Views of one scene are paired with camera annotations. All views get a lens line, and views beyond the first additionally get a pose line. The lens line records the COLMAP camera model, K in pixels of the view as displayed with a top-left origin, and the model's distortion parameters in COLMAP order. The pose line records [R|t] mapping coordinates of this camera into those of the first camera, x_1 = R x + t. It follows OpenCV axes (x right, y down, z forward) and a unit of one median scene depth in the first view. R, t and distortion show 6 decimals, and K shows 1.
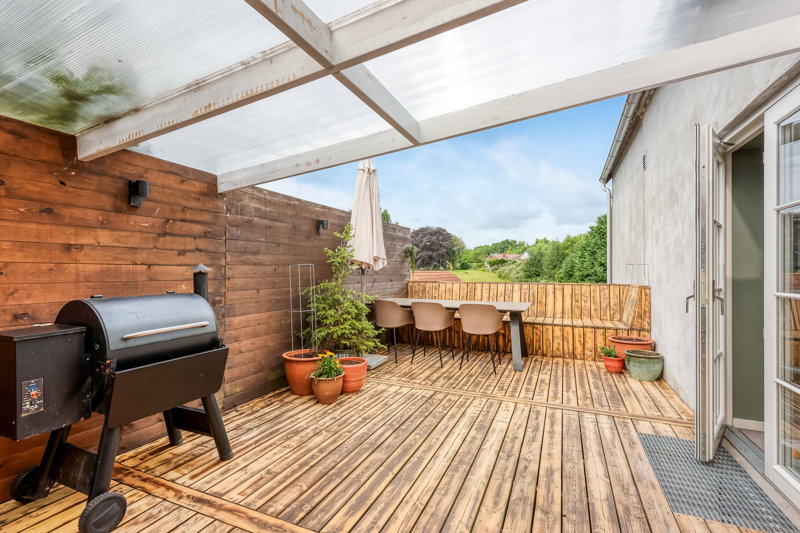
lens RADIAL K [[382.0, 0, 400.0], [0, 382.0, 266.5], [0, 0, 1]] dist [0.000972, 0.000008]
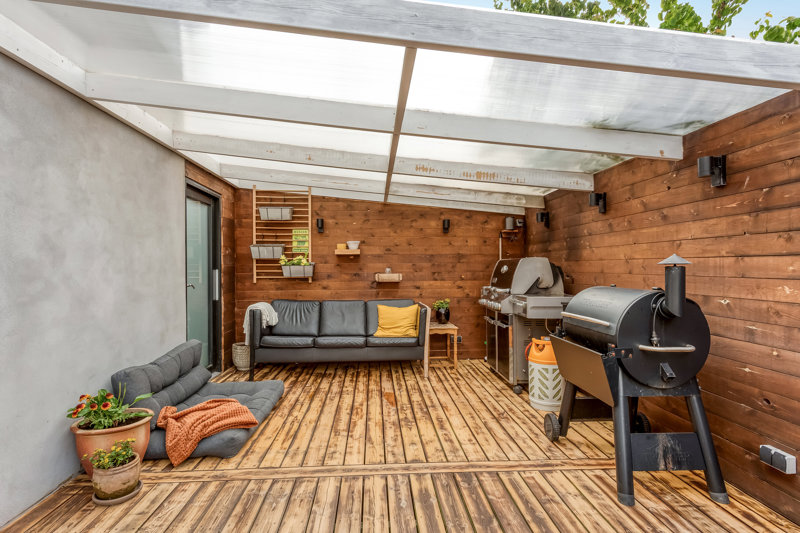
lens RADIAL K [[420.4, 0, 400.0], [0, 420.4, 266.5], [0, 0, 1]] dist [0.001224, 0.000225]
pose [[-0.896084, 0.003052, -0.443874, 0.384351], [0.008500, 0.999911, -0.010284, 0.022164], [0.443803, -0.012988, -0.896030, 1.731396]]
